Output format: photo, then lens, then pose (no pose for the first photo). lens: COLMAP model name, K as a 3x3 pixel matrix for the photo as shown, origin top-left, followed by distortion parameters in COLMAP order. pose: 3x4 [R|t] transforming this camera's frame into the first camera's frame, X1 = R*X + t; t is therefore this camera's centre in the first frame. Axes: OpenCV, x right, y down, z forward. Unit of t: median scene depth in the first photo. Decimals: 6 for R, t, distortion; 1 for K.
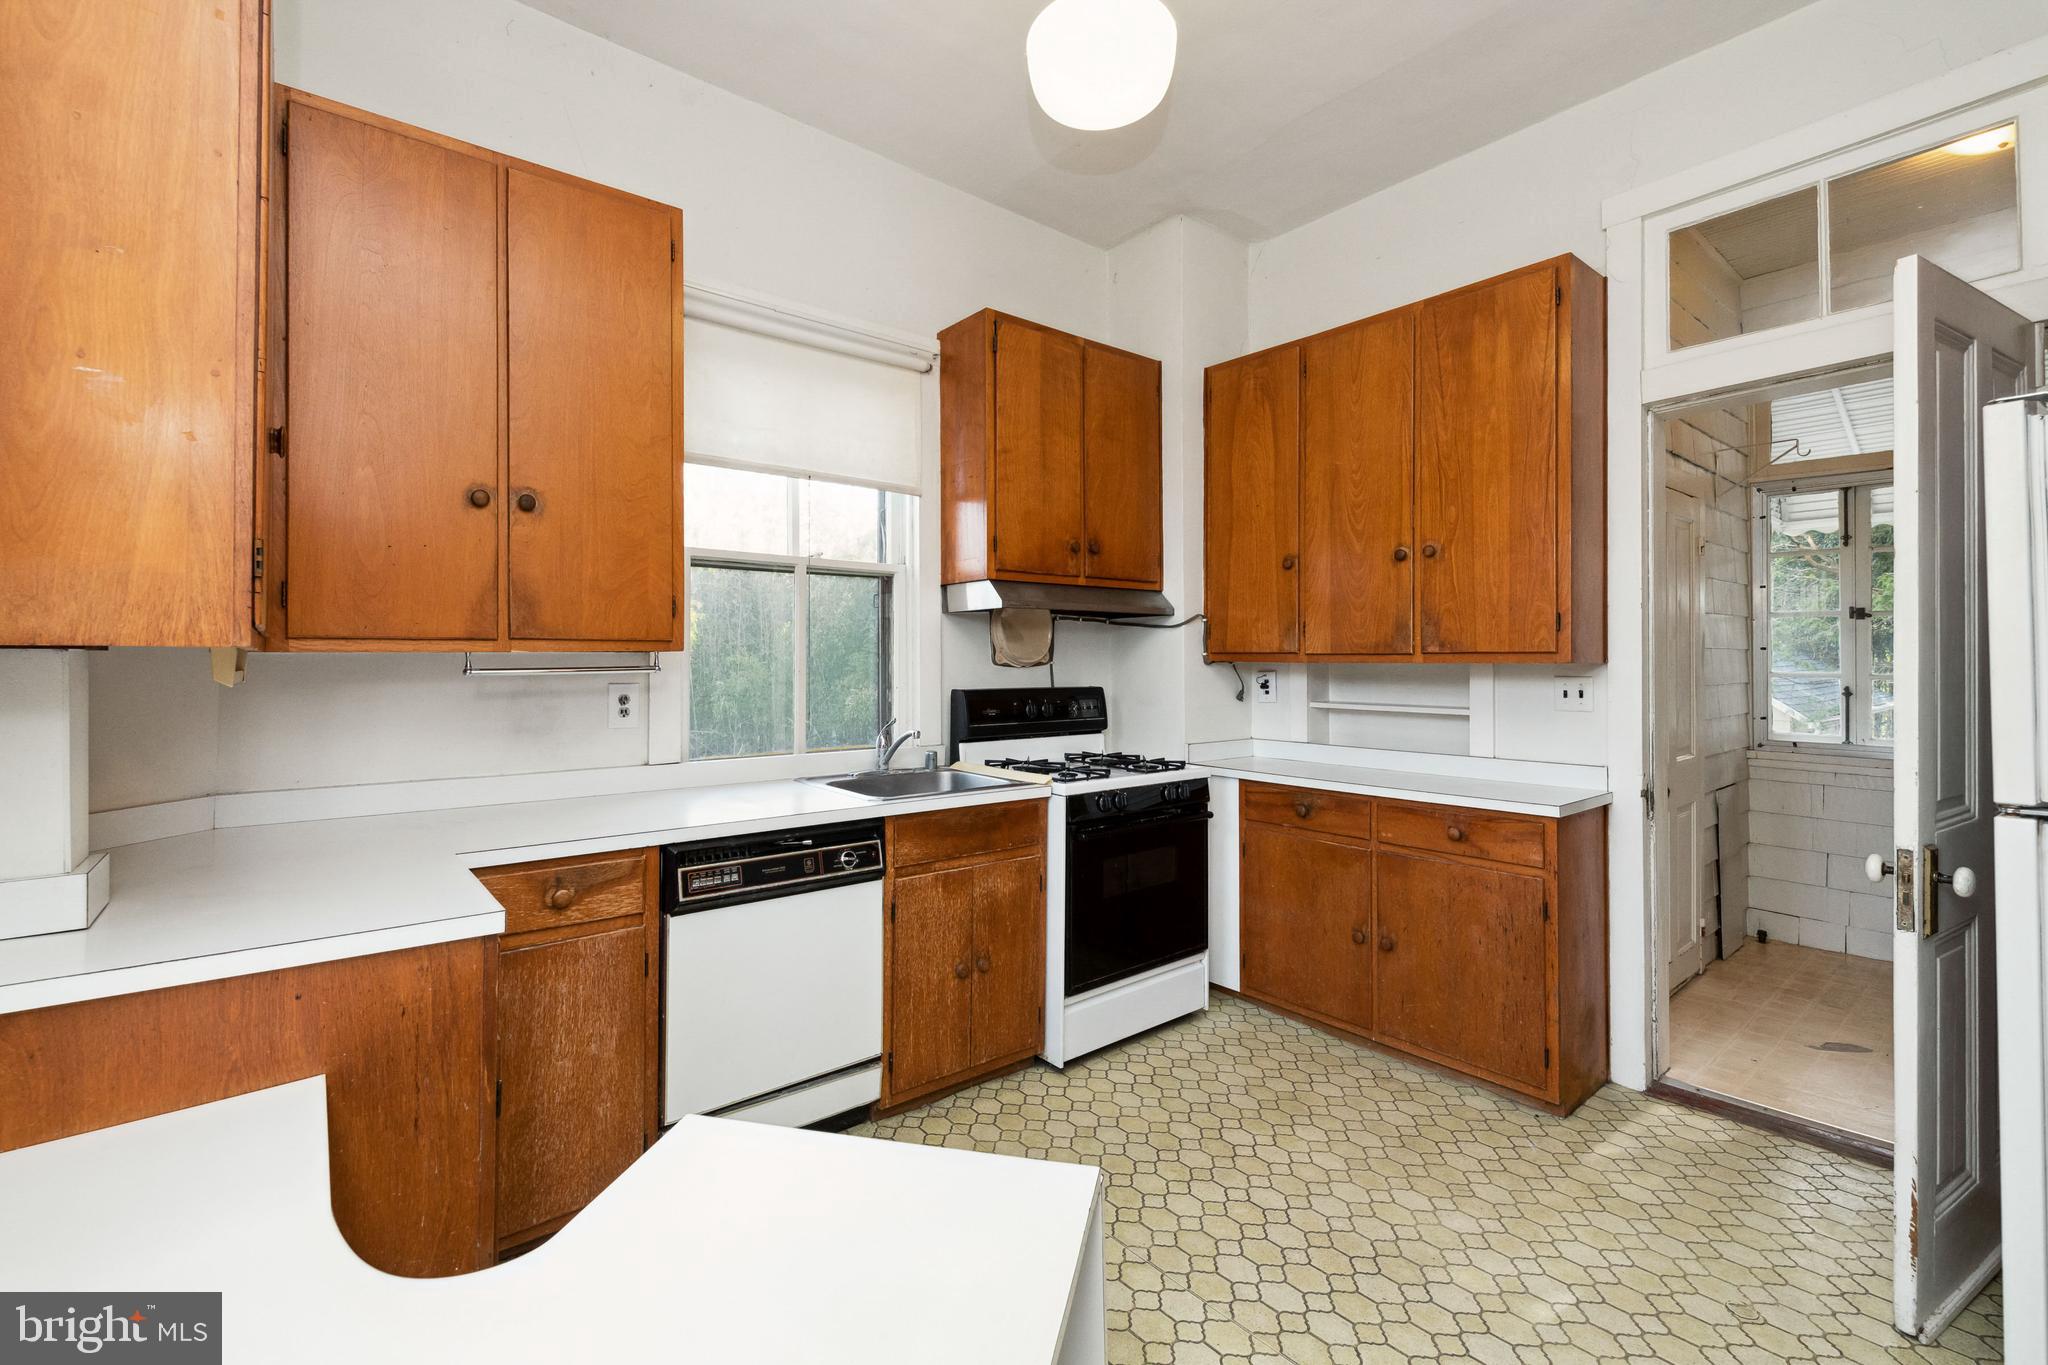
lens RADIAL K [[881.2, 0, 1022.1], [0, 881.2, 666.8], [0, 0, 1]] dist [-0.001400, -0.000172]
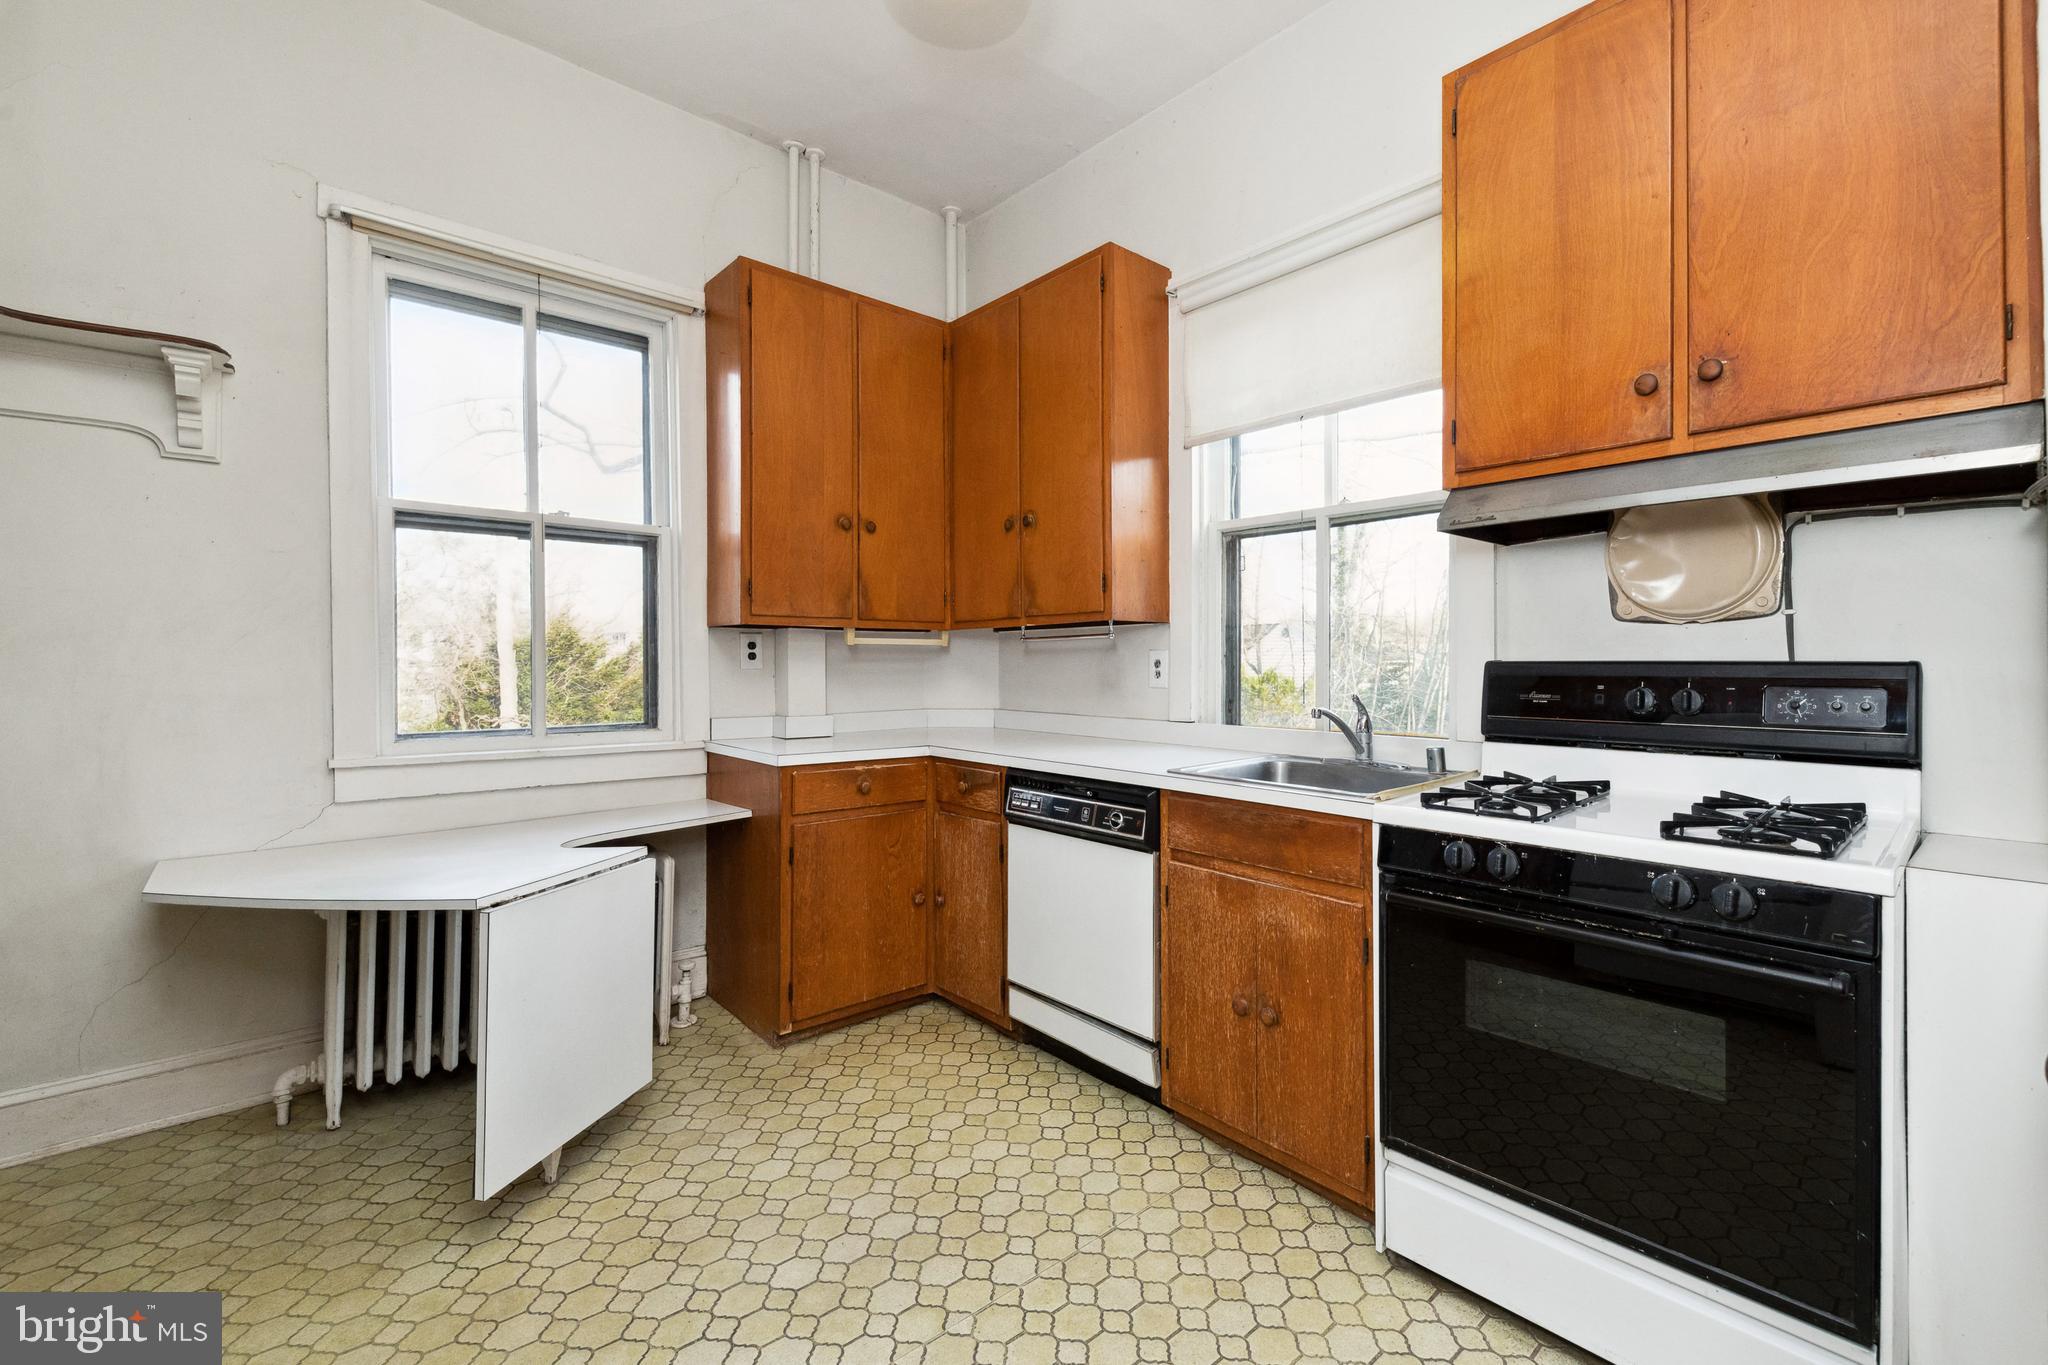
lens RADIAL K [[881.2, 0, 1023.0], [0, 881.2, 669.9], [0, 0, 1]] dist [-0.001400, -0.000172]
pose [[0.024285, 0.008496, -0.999669, 0.718429], [-0.002848, 0.999960, 0.008429, 0.035415], [0.999701, 0.002643, 0.024308, 0.782903]]
